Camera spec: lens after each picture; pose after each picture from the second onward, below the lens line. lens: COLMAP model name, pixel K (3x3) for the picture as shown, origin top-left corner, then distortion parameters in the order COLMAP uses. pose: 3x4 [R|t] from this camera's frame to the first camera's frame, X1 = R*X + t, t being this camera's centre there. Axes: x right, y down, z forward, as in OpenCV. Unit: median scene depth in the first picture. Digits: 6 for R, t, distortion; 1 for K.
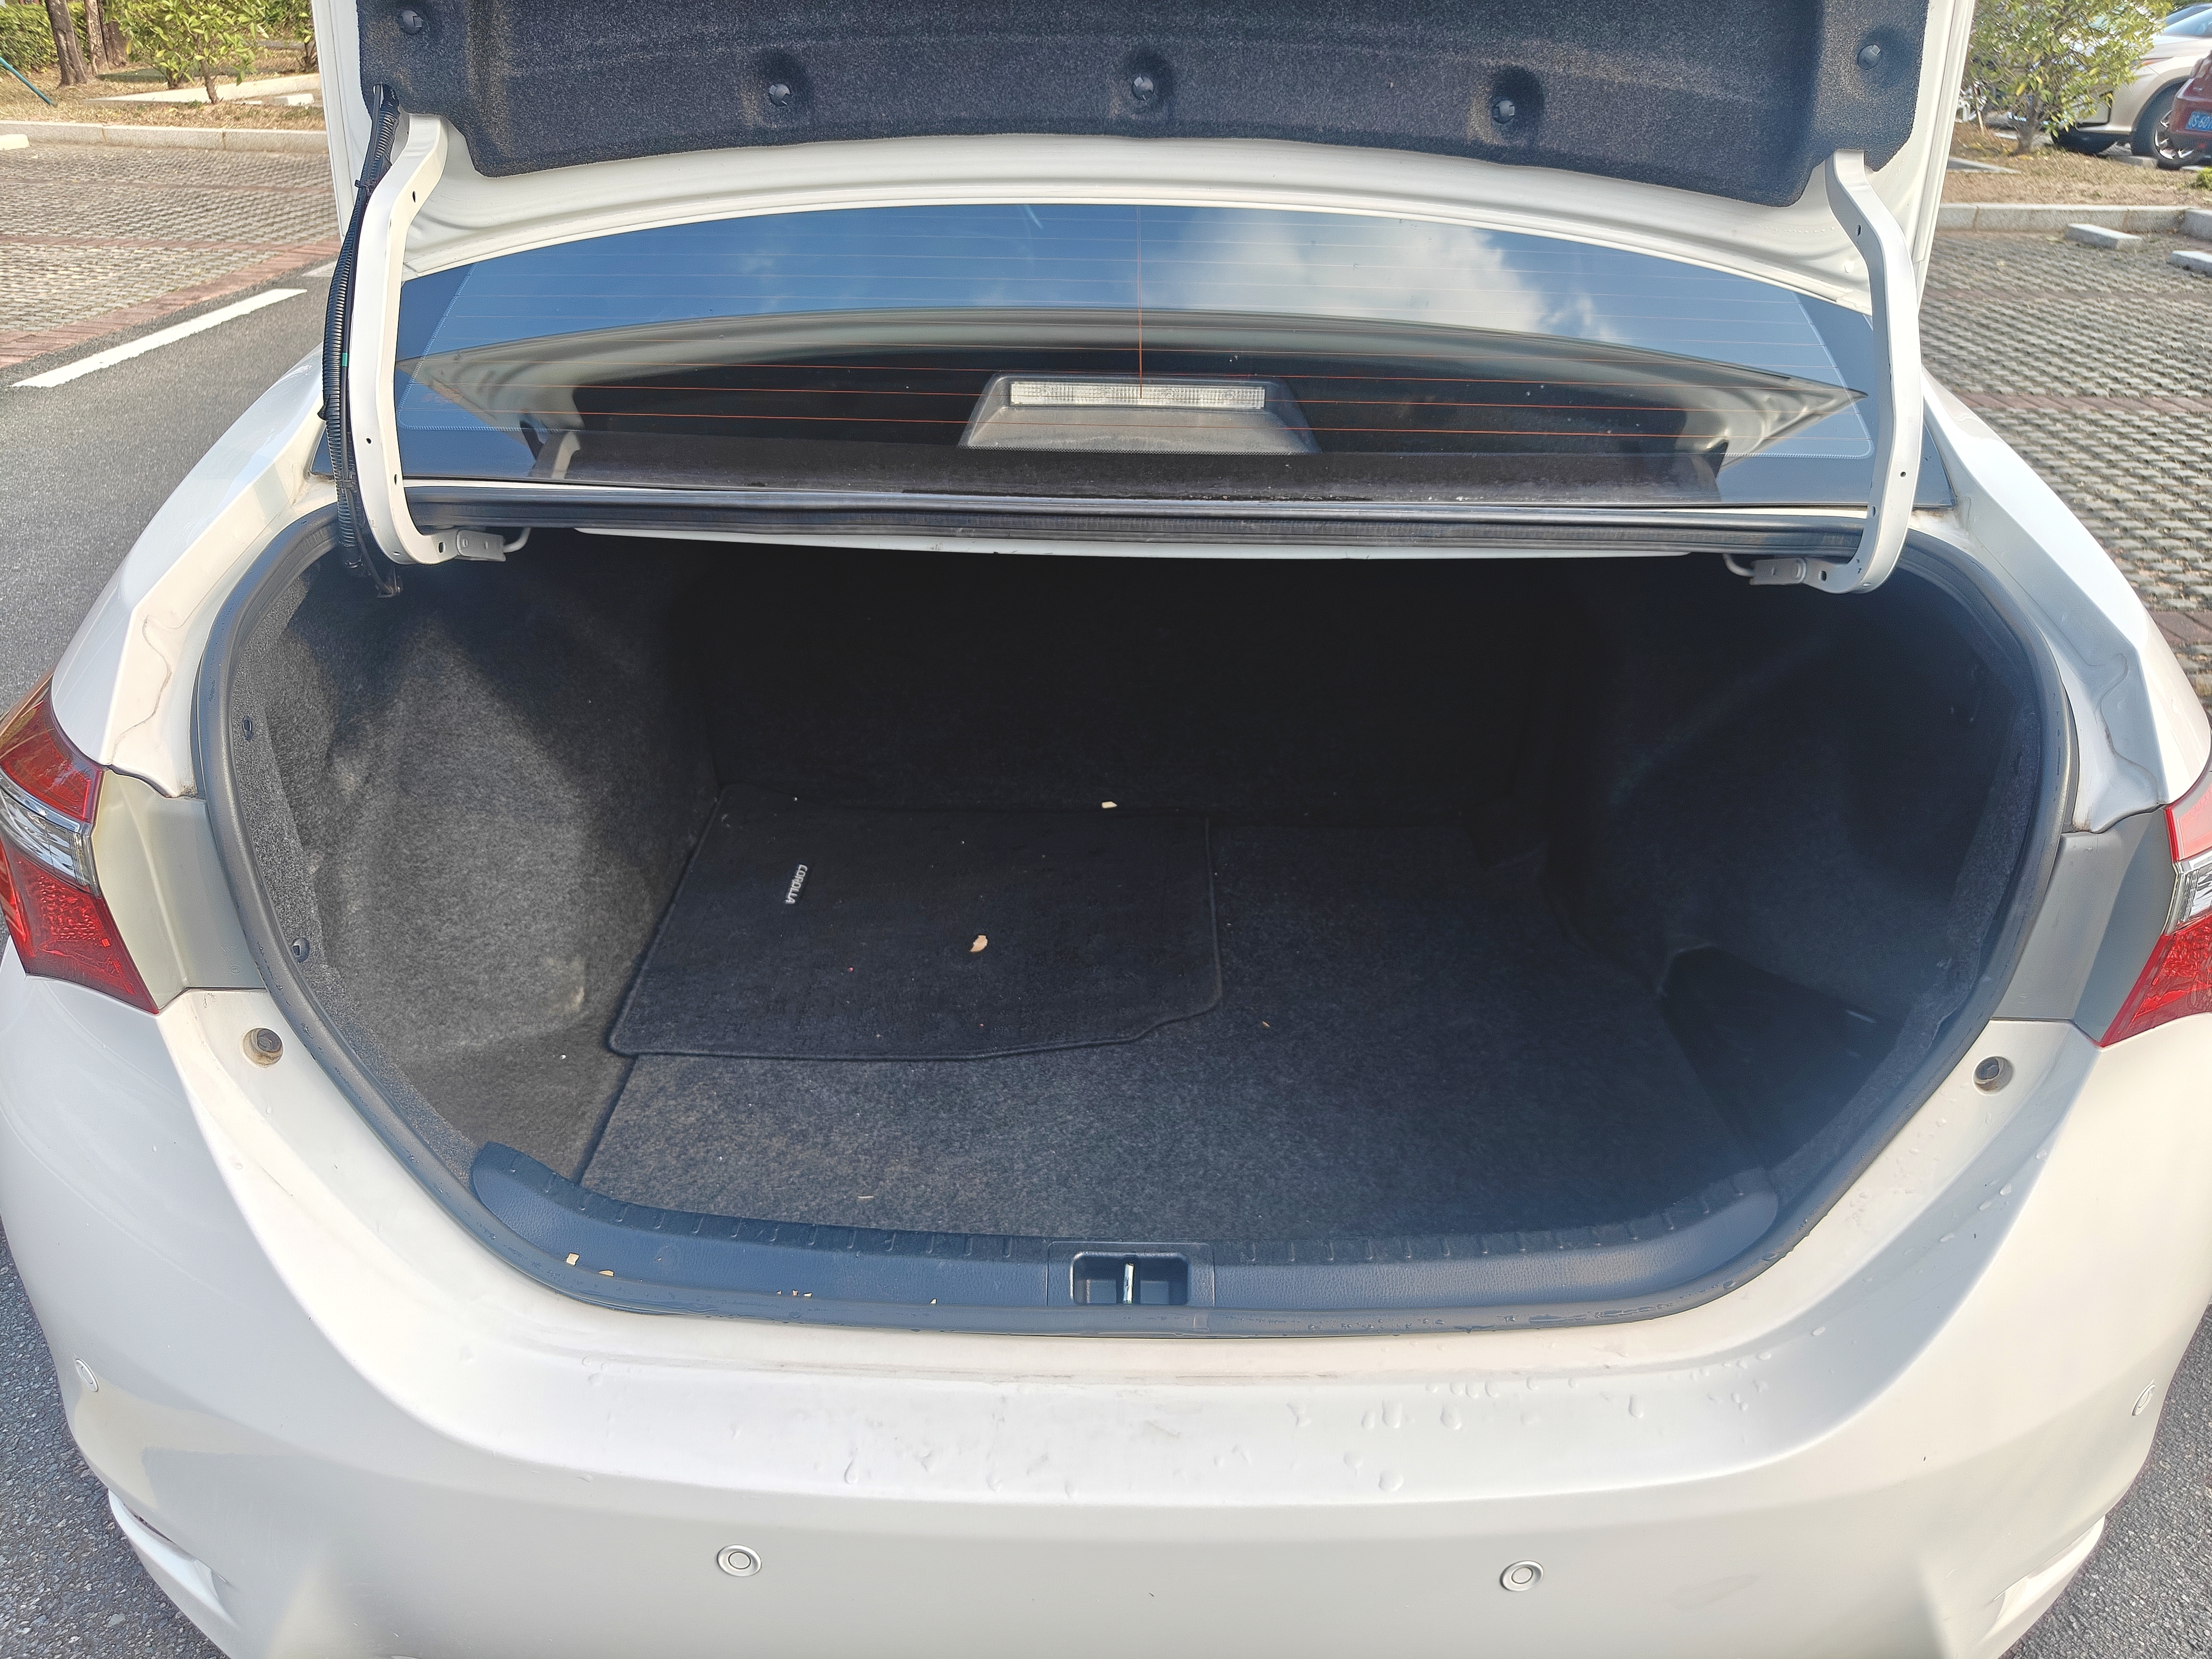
lens RADIAL K [[1553.1, 0, 1106.0], [0, 1553.1, 829.5], [0, 0, 1]] dist [-0.003670, 0.006420]
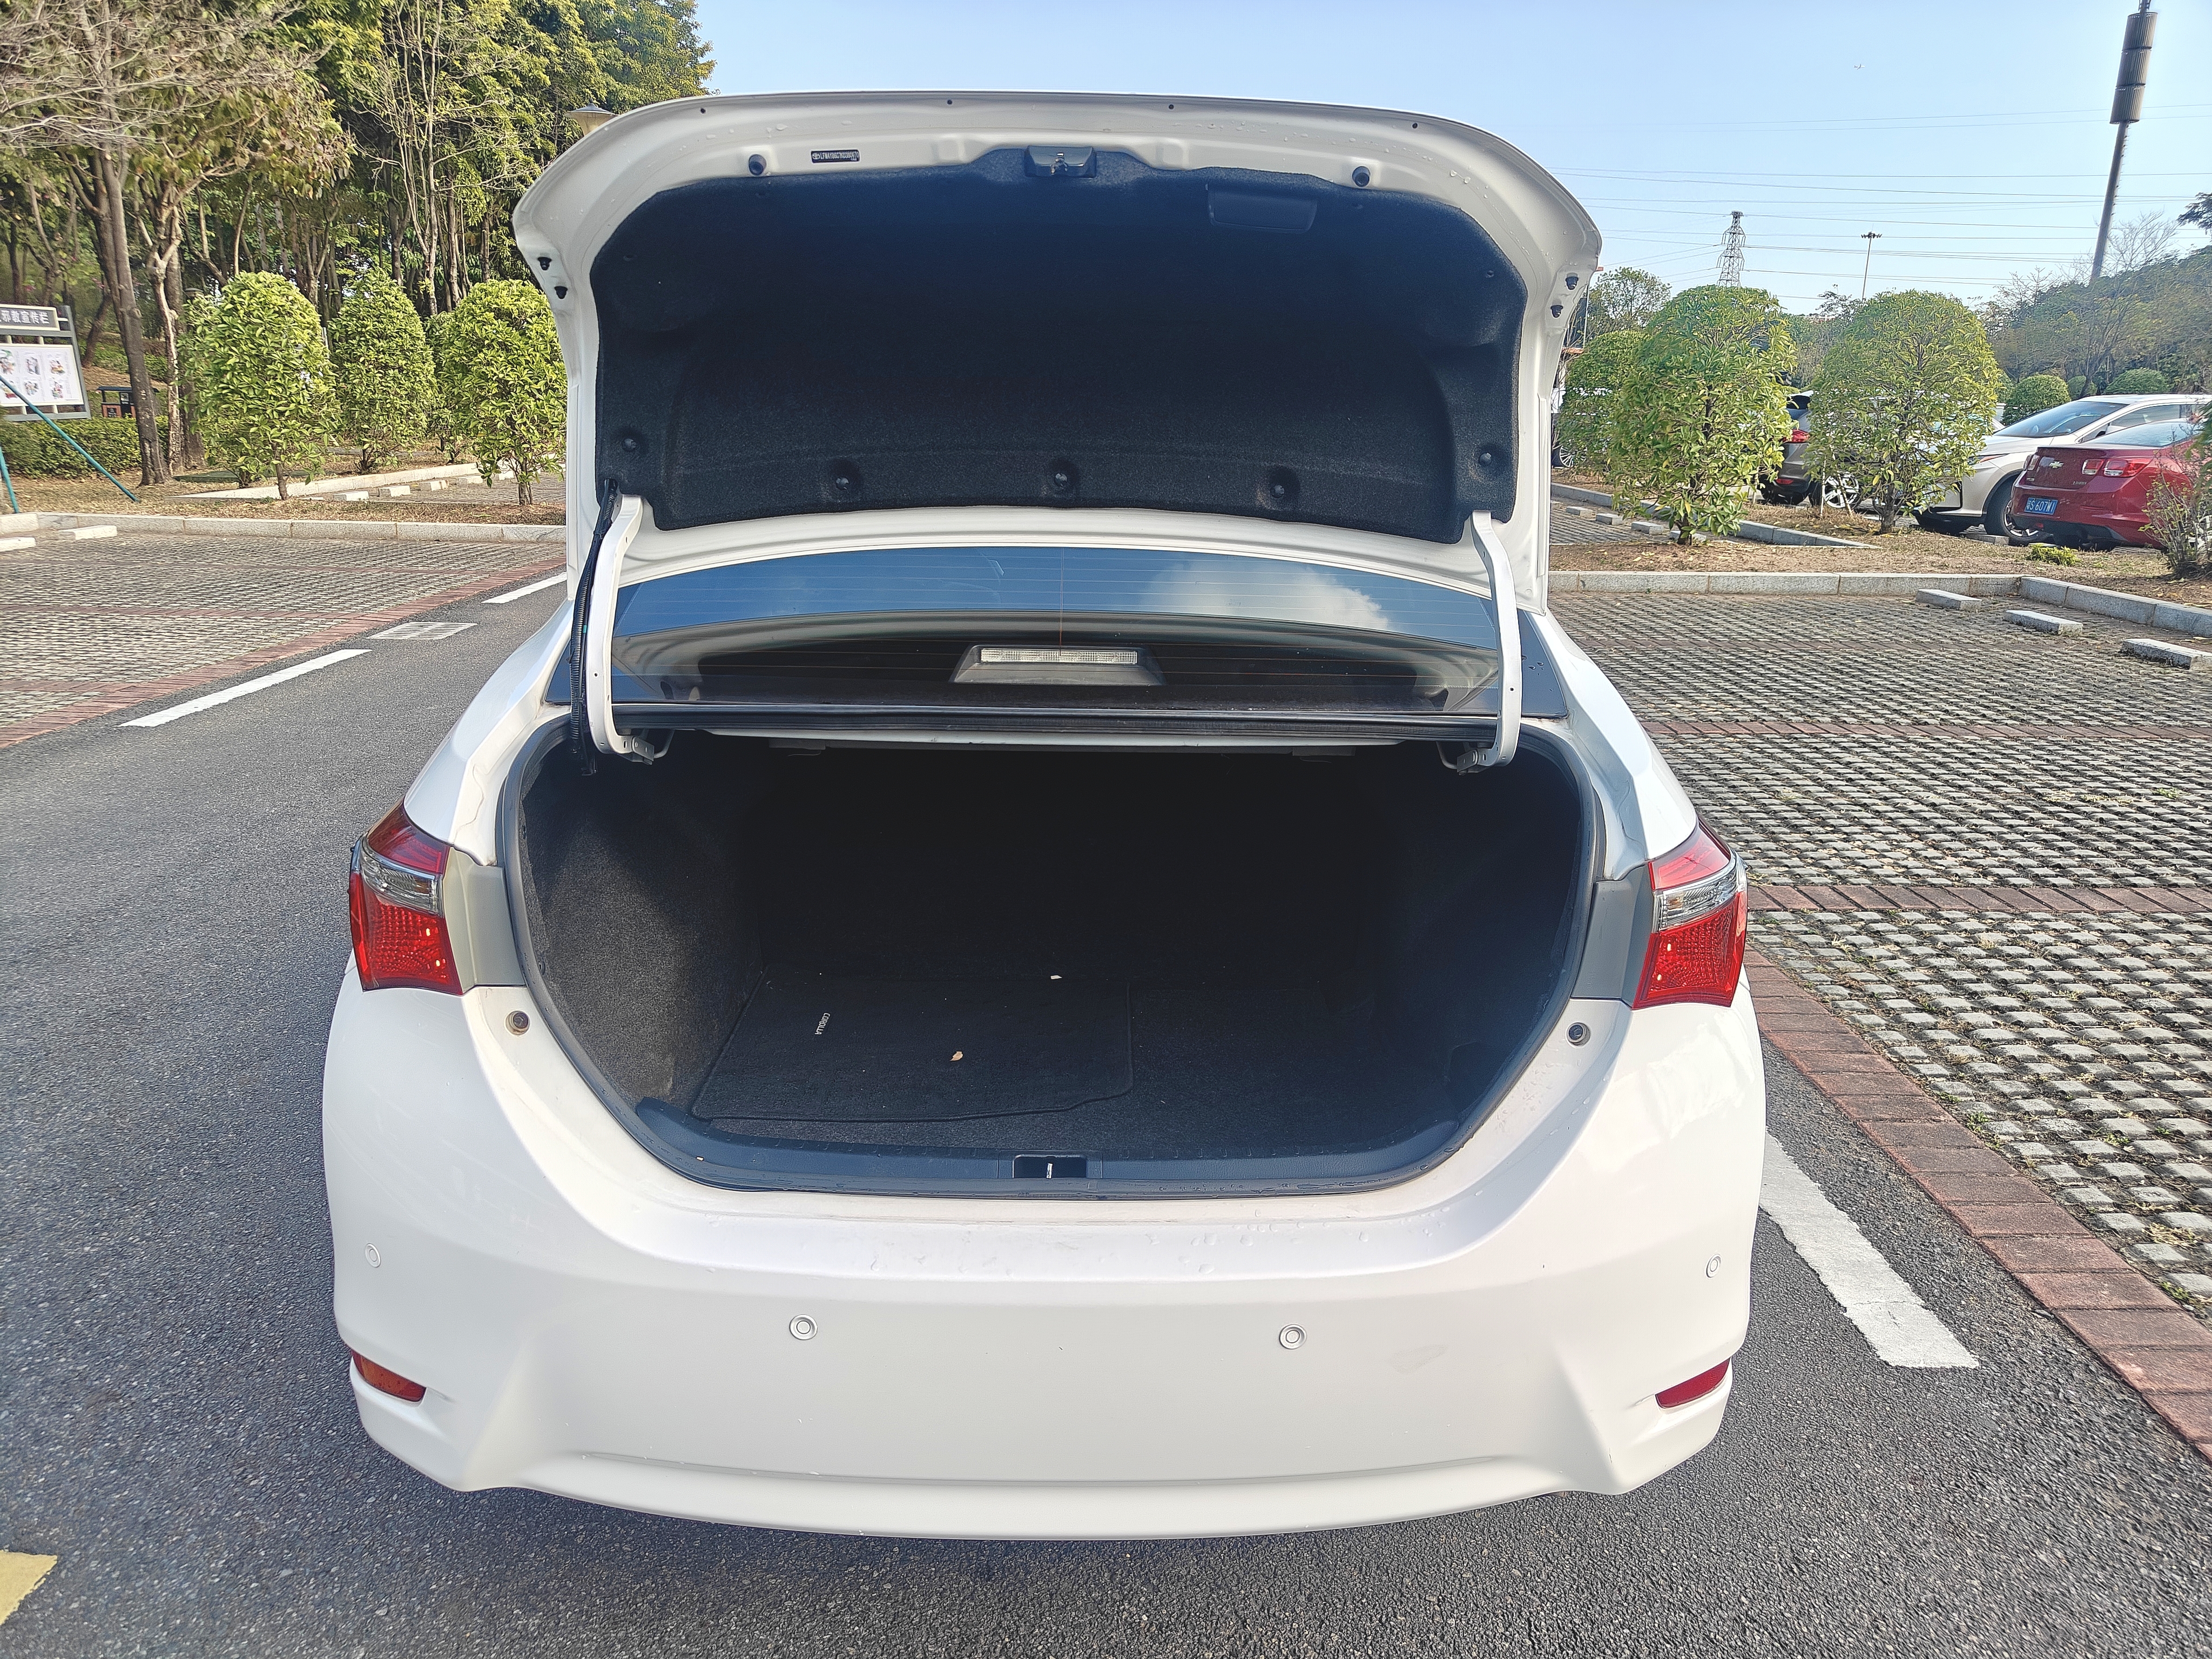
lens RADIAL K [[1569.2, 0, 1105.5], [0, 1569.2, 840.9], [0, 0, 1]] dist [0.010981, -0.001772]
pose [[0.999902, -0.007356, 0.011950, 0.039378], [0.009812, 0.975318, -0.220585, 0.222699], [-0.010033, 0.220680, 0.975295, -0.455275]]
